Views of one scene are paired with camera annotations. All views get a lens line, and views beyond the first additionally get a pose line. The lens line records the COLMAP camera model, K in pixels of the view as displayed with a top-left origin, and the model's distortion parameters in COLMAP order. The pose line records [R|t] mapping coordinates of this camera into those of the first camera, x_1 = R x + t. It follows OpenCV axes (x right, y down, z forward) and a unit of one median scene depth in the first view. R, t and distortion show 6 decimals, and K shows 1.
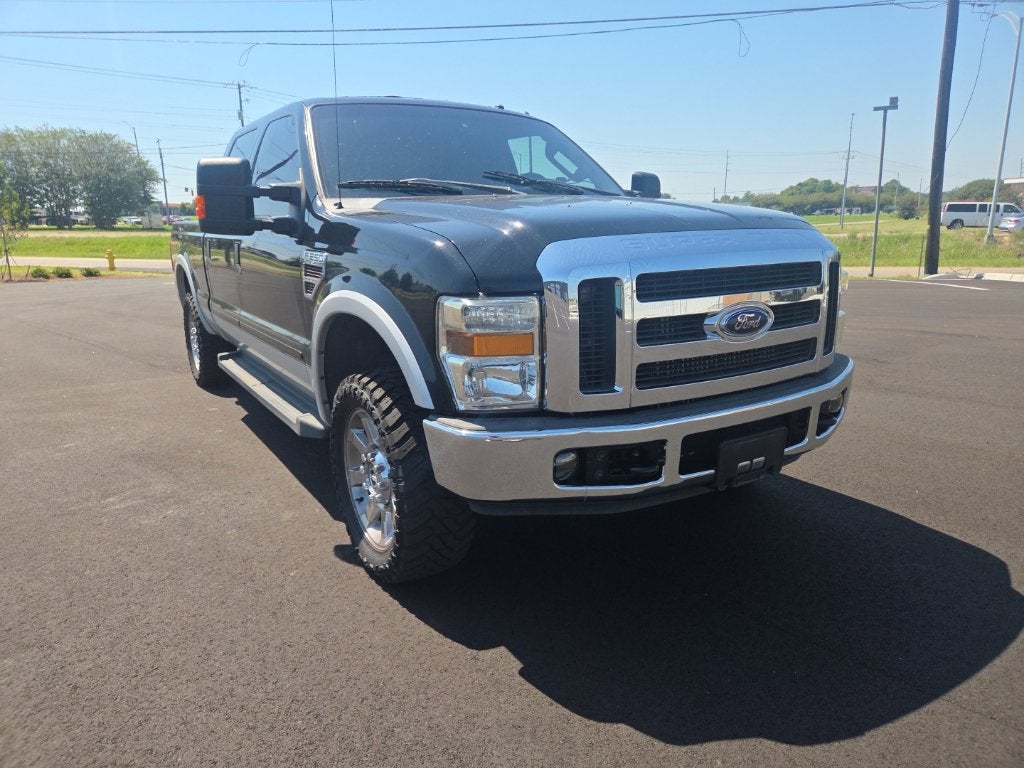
lens RADIAL K [[682.4, 0, 498.0], [0, 682.4, 383.3], [0, 0, 1]] dist [0.072157, -0.064175]
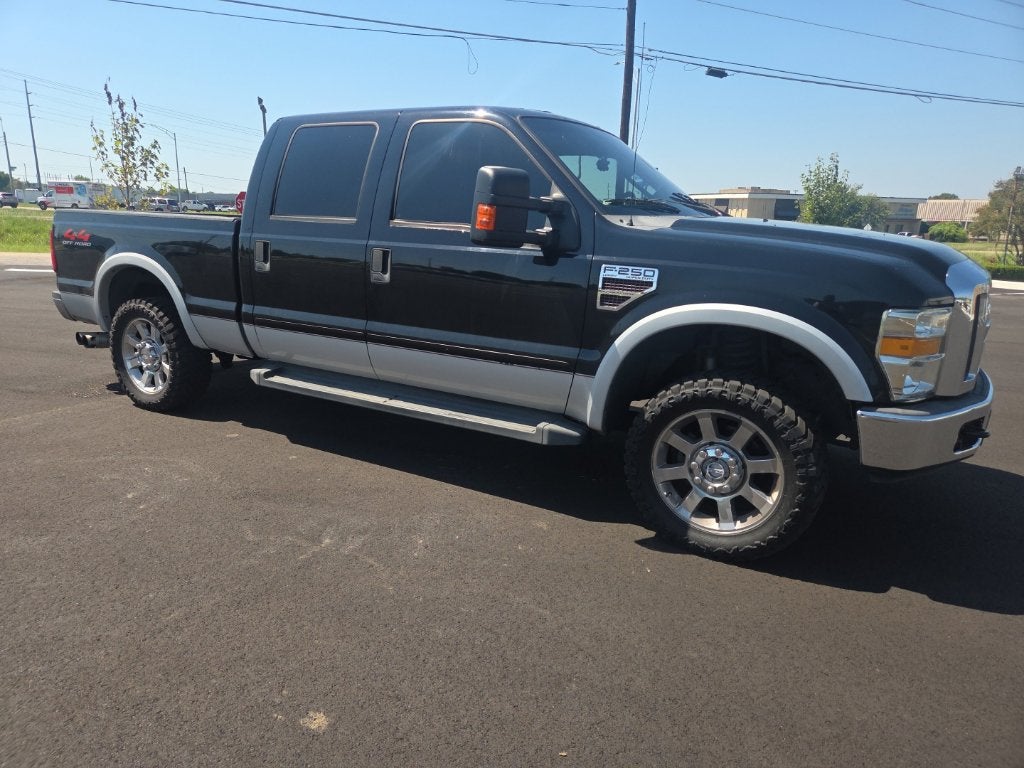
lens RADIAL K [[684.7, 0, 494.5], [0, 684.7, 377.0], [0, 0, 1]] dist [0.072896, -0.066204]
pose [[0.891436, -0.060533, 0.449084, -1.018742], [0.061944, 0.998013, 0.011565, -0.050657], [-0.448892, 0.017508, 0.893414, 0.160900]]
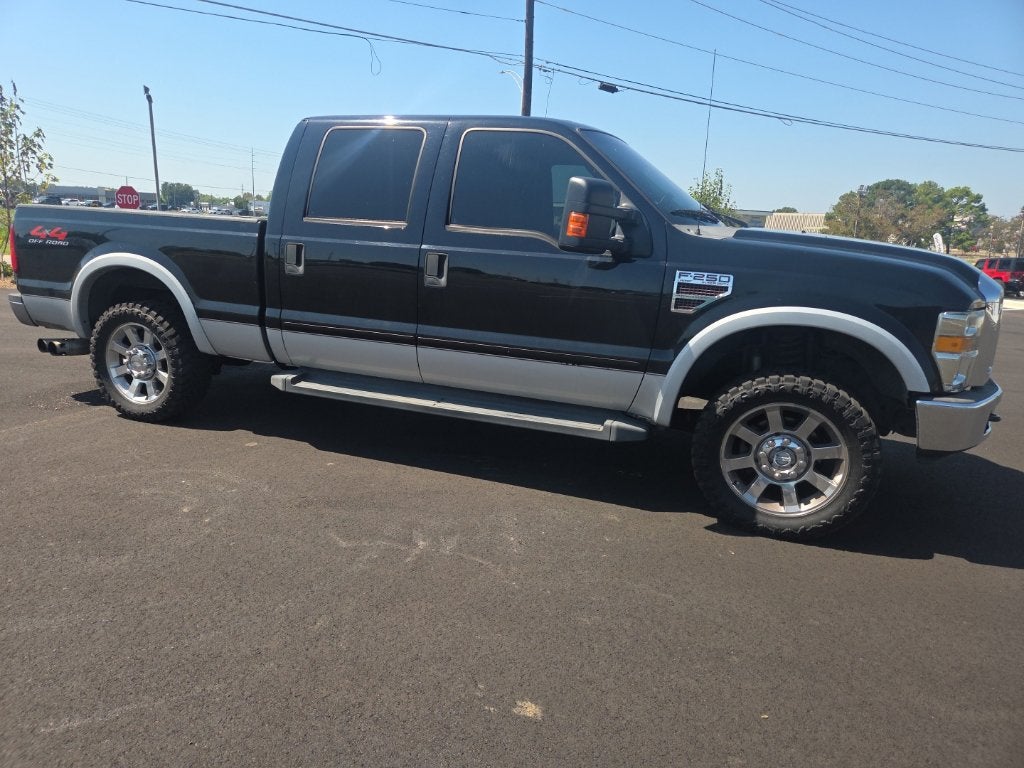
lens RADIAL K [[684.7, 0, 494.5], [0, 684.7, 377.0], [0, 0, 1]] dist [0.072896, -0.066204]
pose [[0.799548, -0.073939, 0.596033, -1.349103], [0.078008, 0.996772, 0.019008, -0.073232], [-0.595514, 0.031297, 0.802735, 0.316079]]
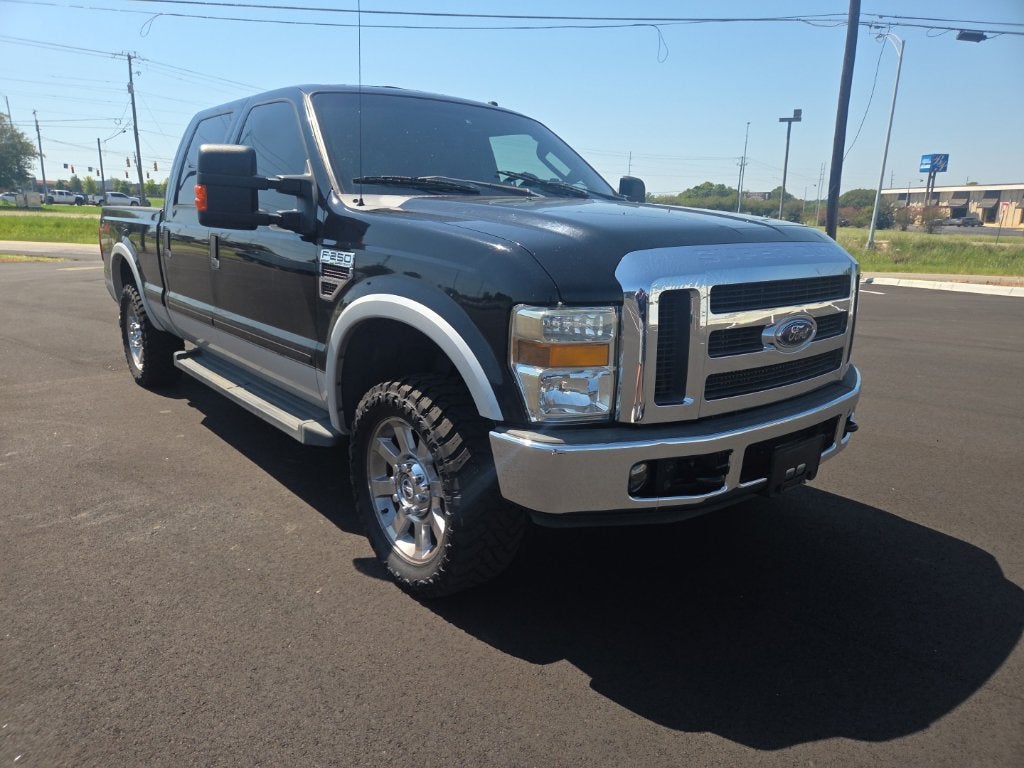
lens RADIAL K [[684.2, 0, 501.5], [0, 684.2, 388.7], [0, 0, 1]] dist [0.063296, -0.054606]
pose [[0.990640, -0.000996, 0.136499, -0.187134], [-0.001311, 0.999858, 0.016813, -0.019721], [-0.136496, -0.016835, 0.990498, 0.031404]]
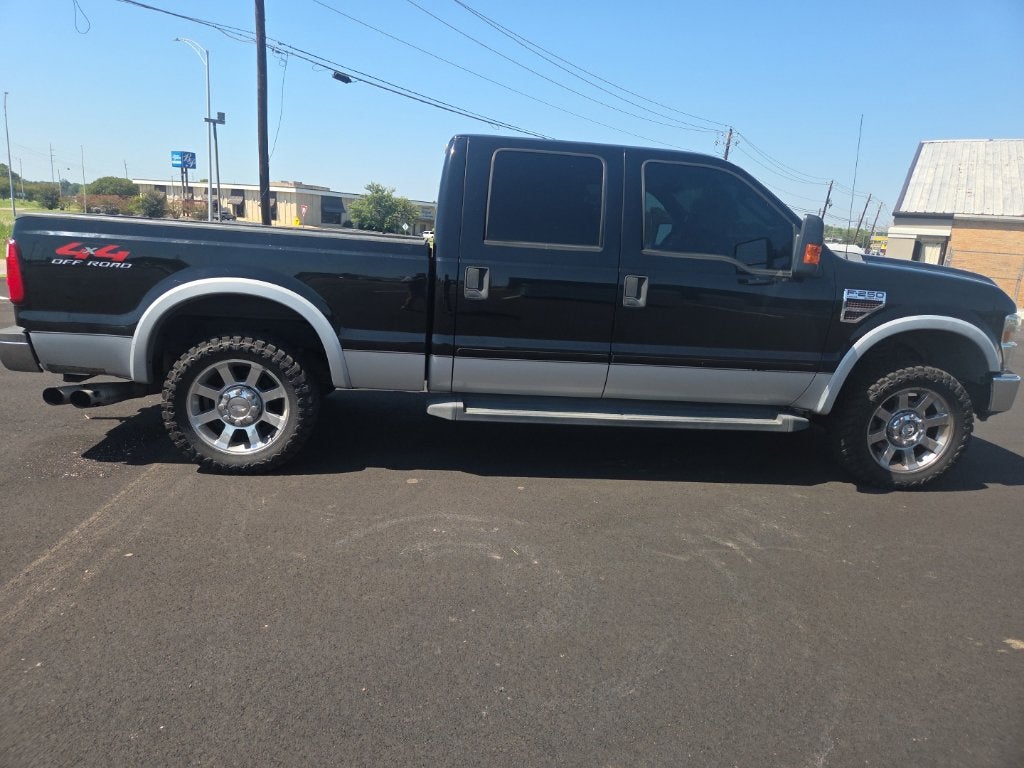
lens RADIAL K [[685.9, 0, 494.5], [0, 685.9, 366.2], [0, 0, 1]] dist [0.071941, -0.066449]
pose [[0.446266, -0.127706, 0.885741, -2.092897], [0.137442, 0.987803, 0.073173, -0.268907], [-0.884283, 0.089084, 0.458376, 1.119453]]
